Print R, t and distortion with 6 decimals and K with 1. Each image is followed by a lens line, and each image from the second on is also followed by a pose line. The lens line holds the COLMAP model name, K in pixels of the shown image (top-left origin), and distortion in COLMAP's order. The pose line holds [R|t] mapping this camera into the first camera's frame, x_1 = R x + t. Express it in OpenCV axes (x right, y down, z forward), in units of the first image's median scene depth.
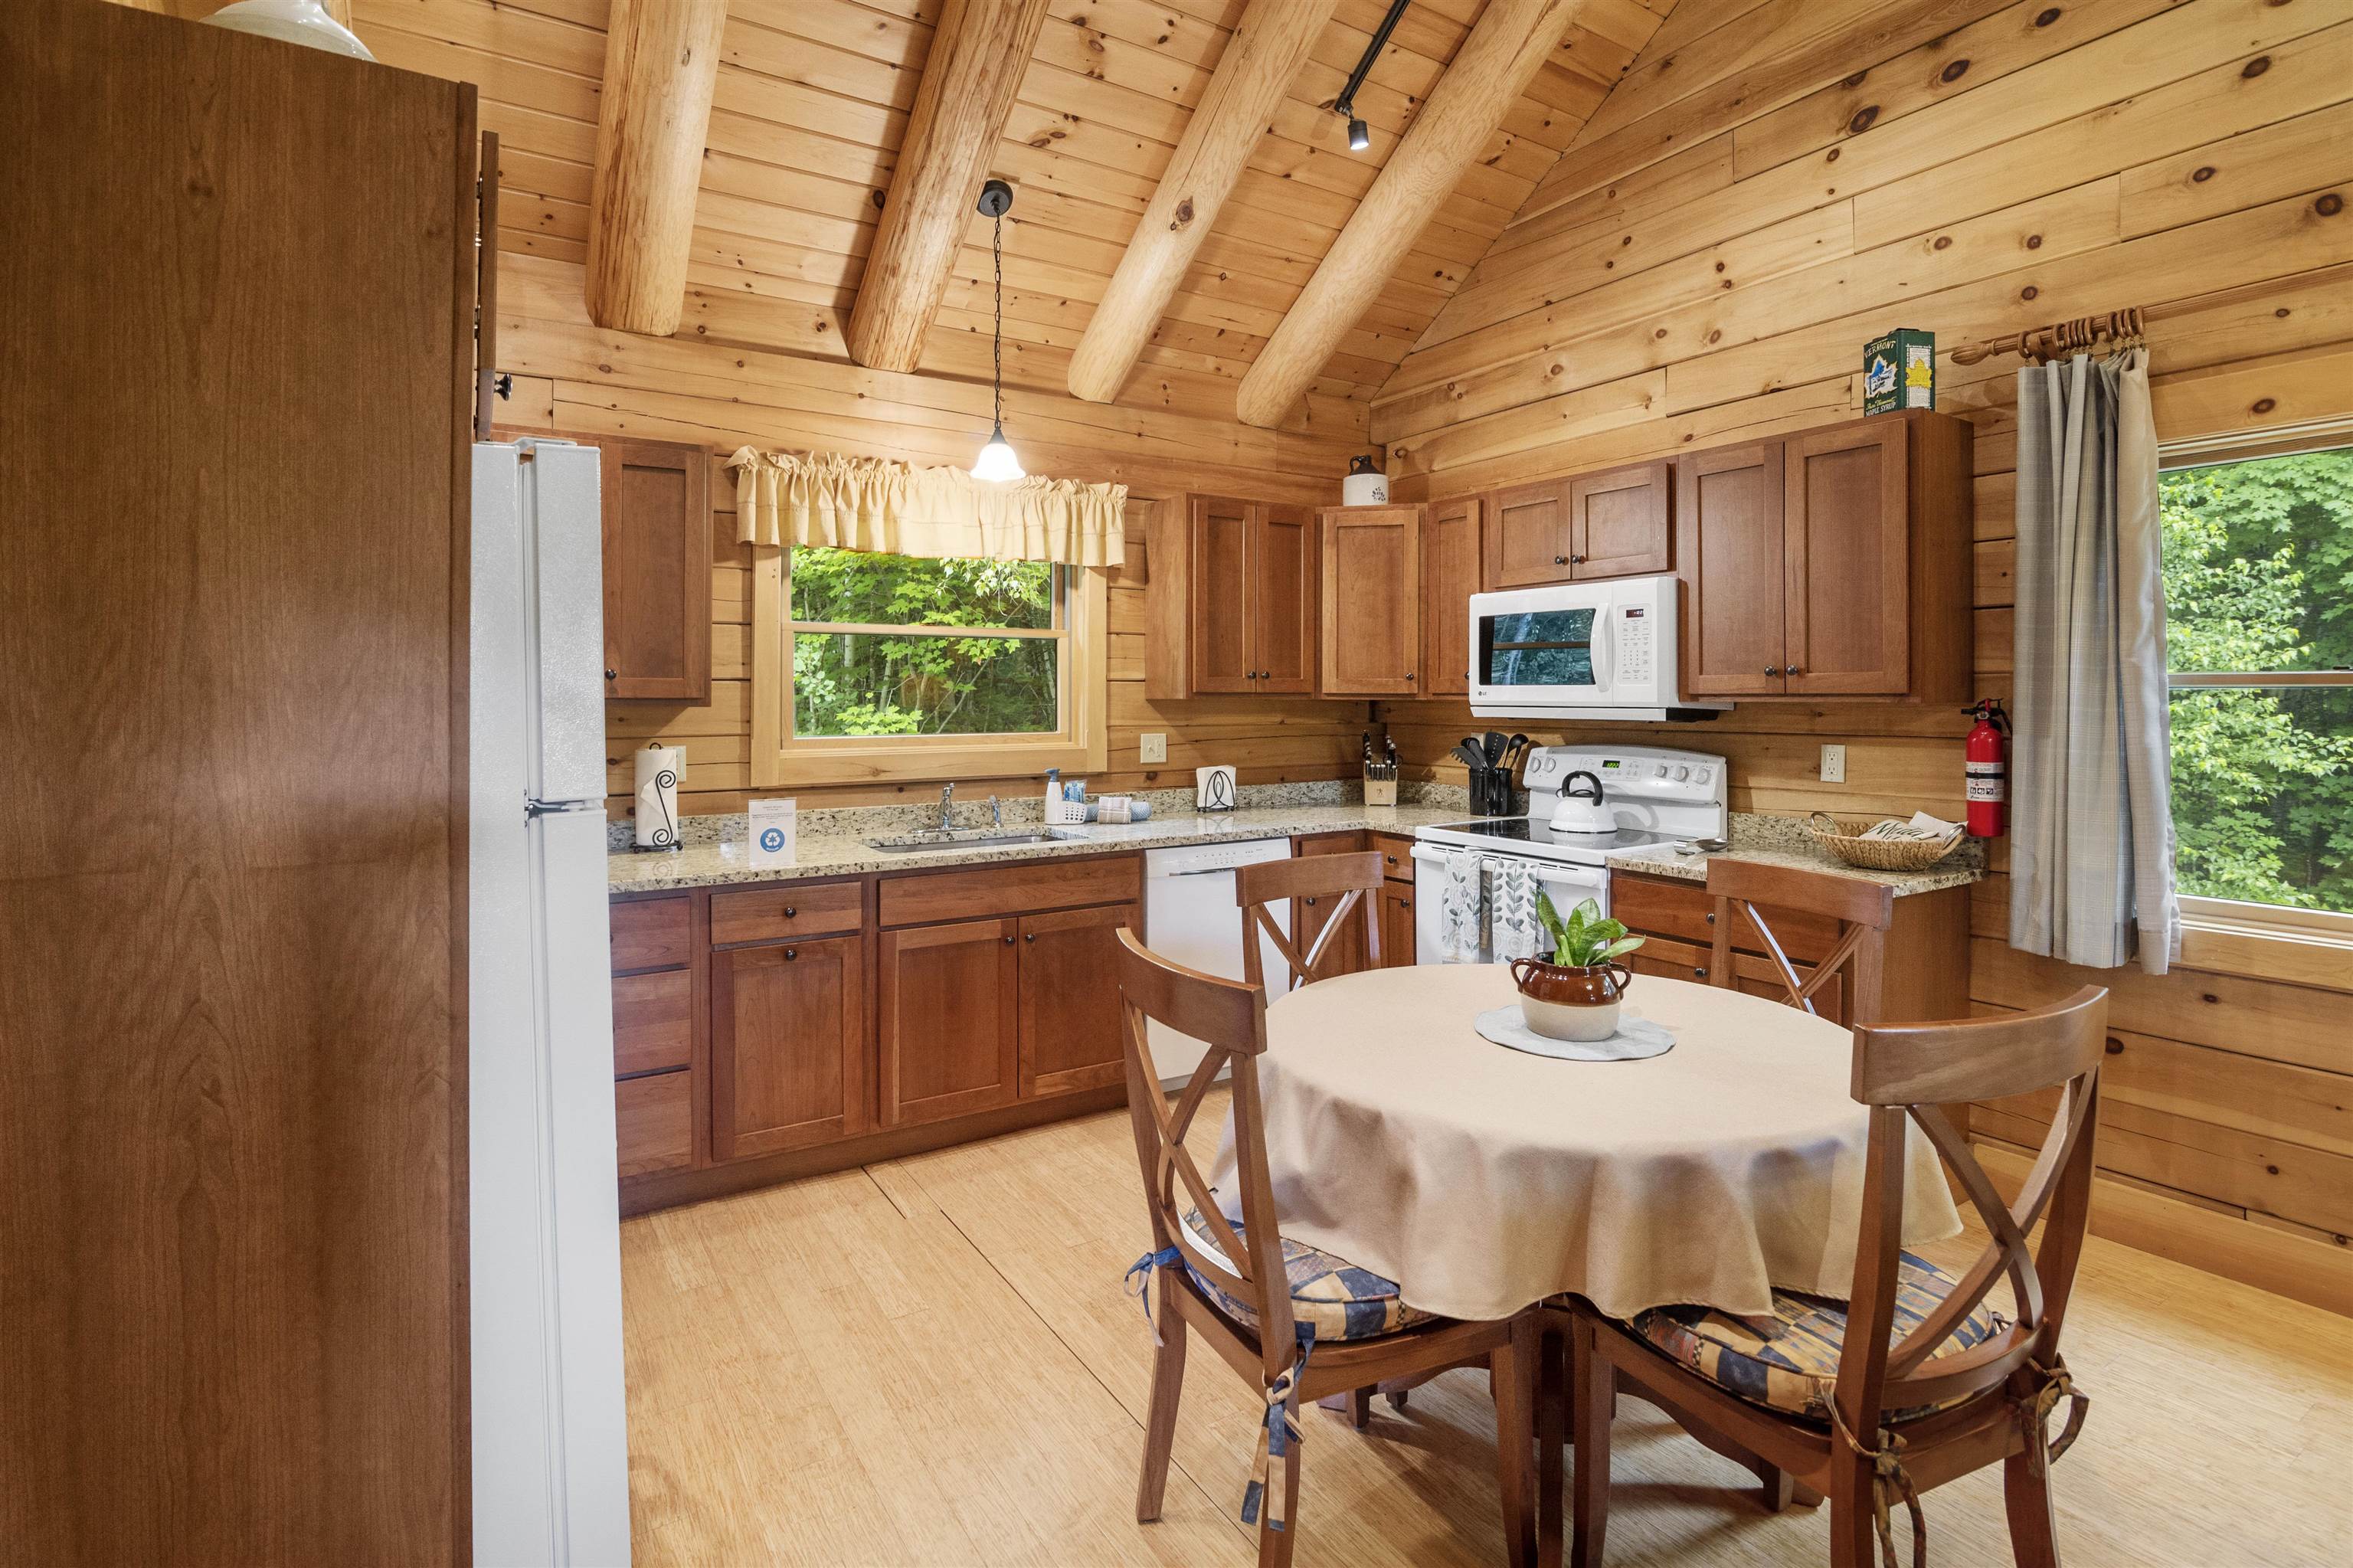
lens RADIAL K [[1135.2, 0, 1166.0], [0, 1135.2, 689.8], [0, 0, 1]] dist [-0.002758, -0.000799]
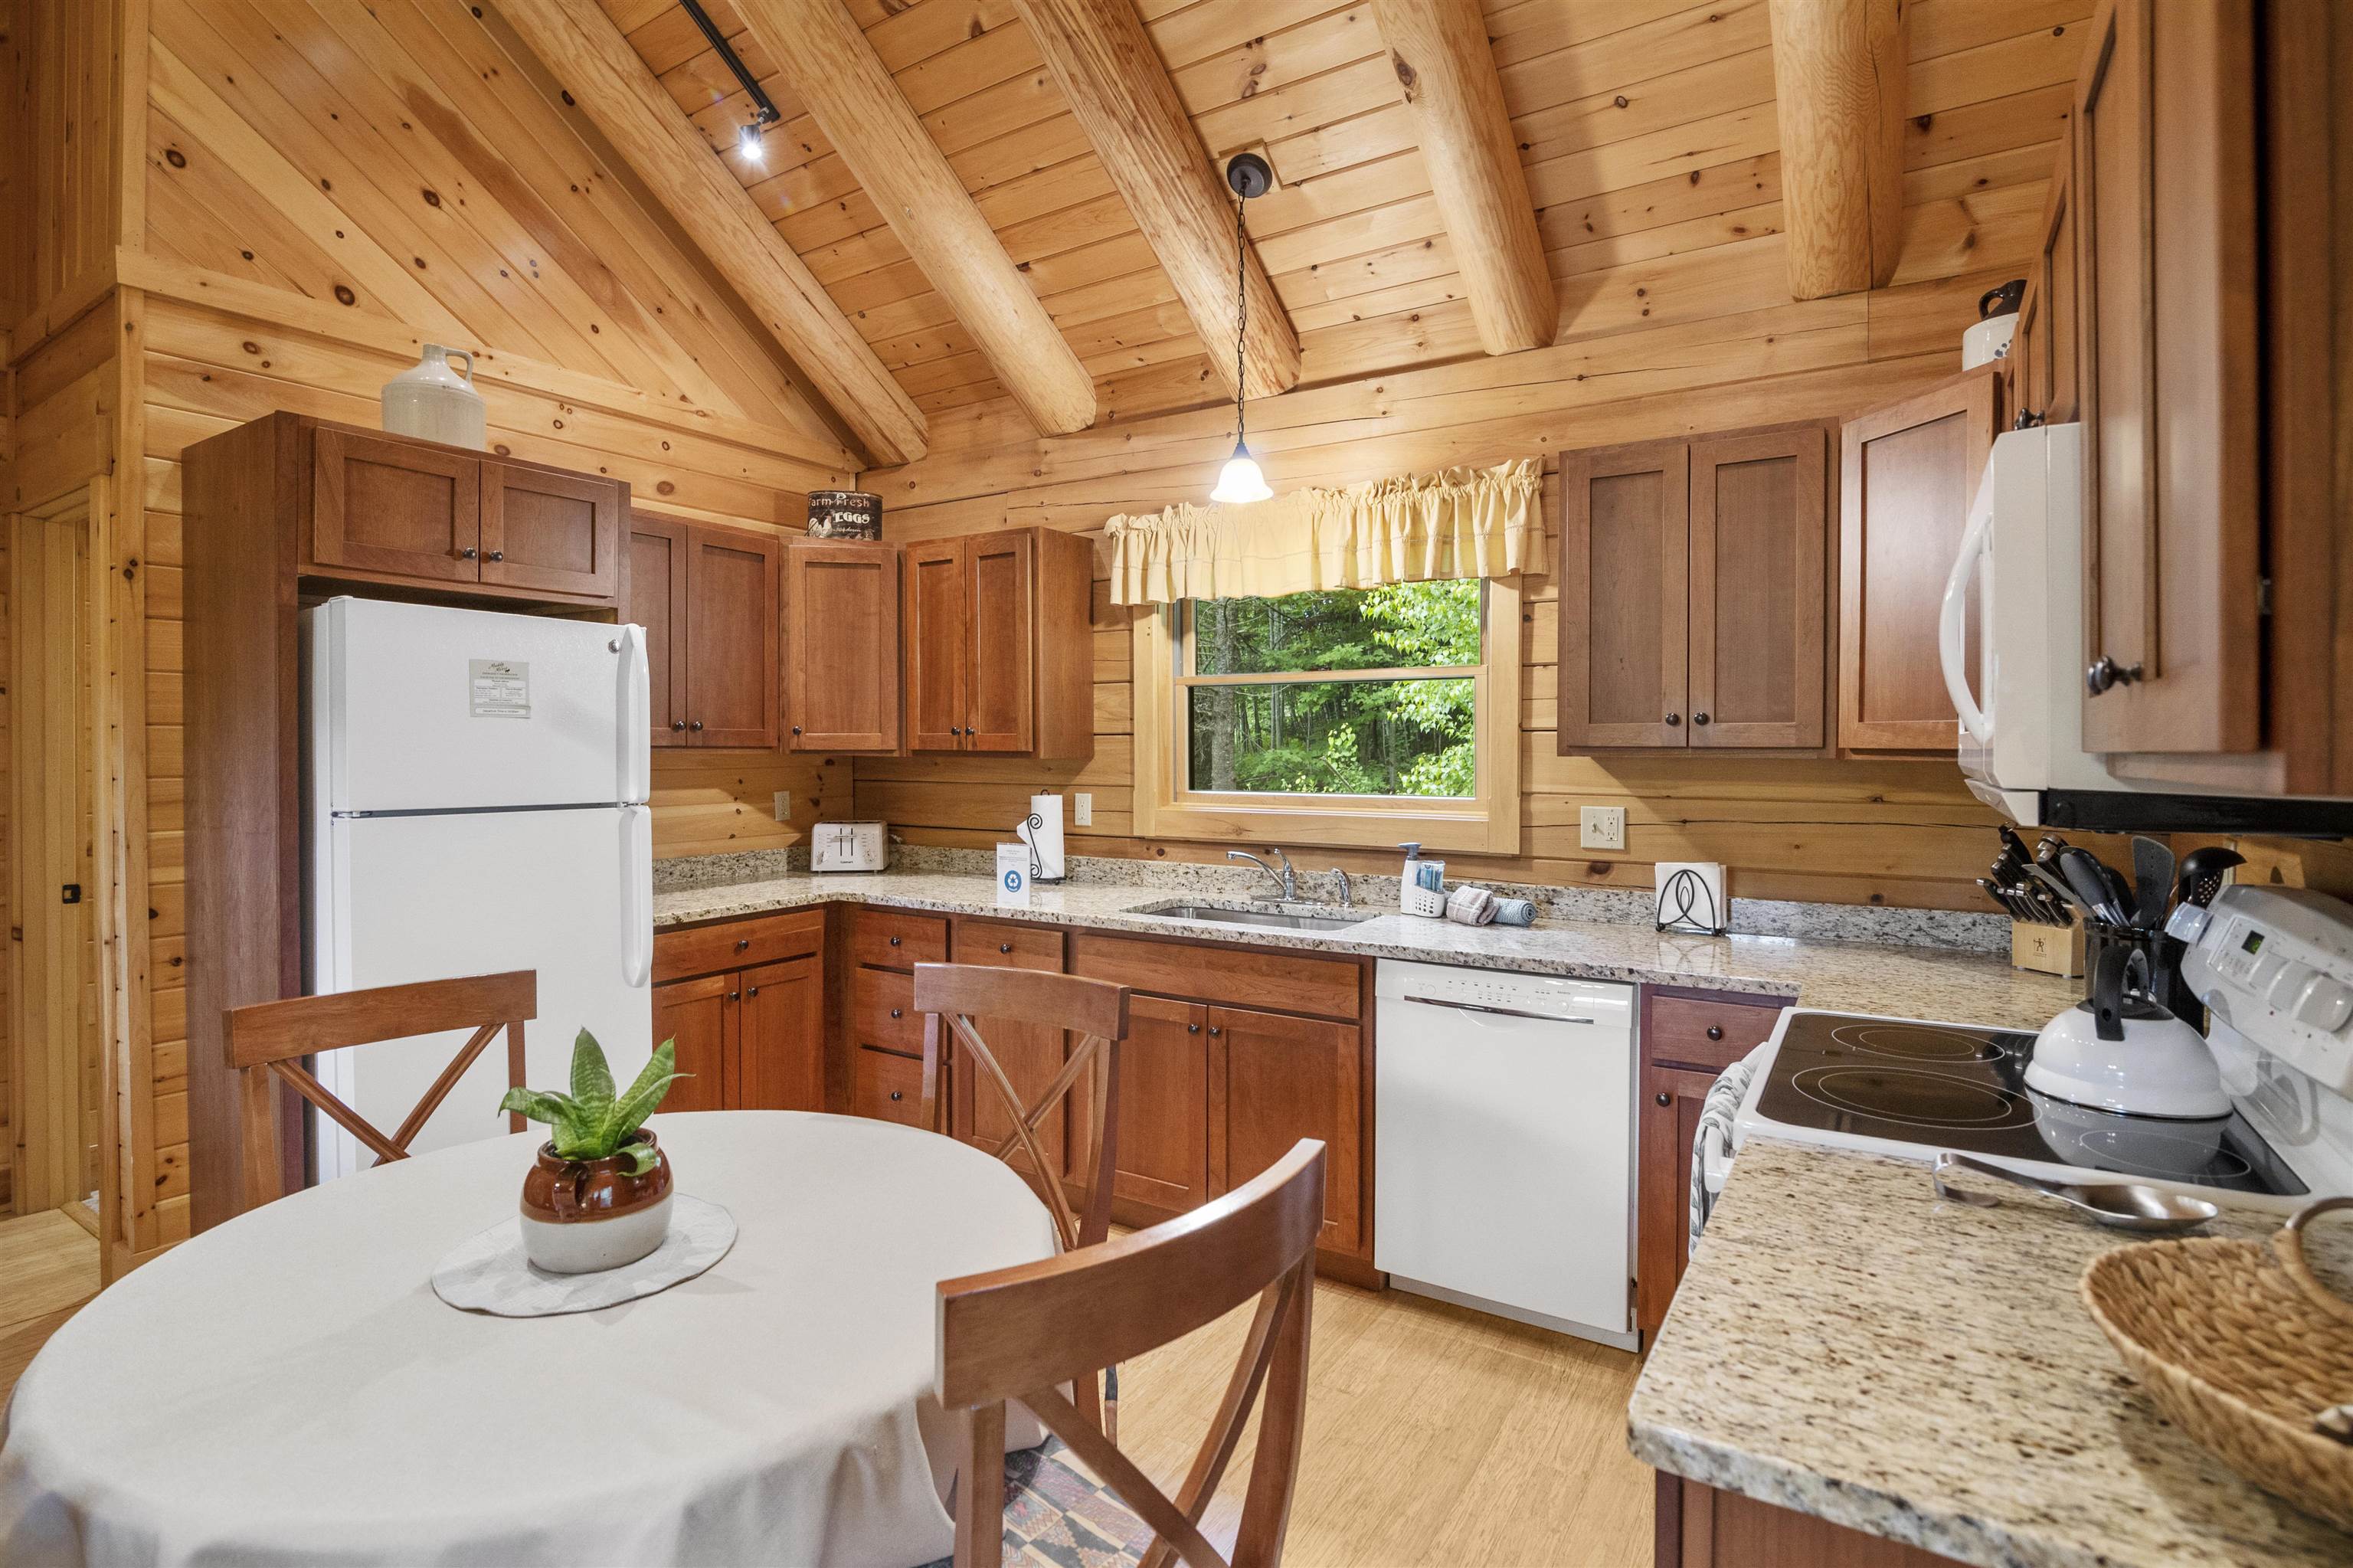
lens RADIAL K [[1162.8, 0, 1169.3], [0, 1162.8, 750.8], [0, 0, 1]] dist [-0.001285, -0.000164]
pose [[0.433286, 0.003752, -0.901249, 0.622452], [0.001293, 0.999988, 0.004785, 0.001482], [0.901256, -0.003239, 0.433276, 0.558707]]
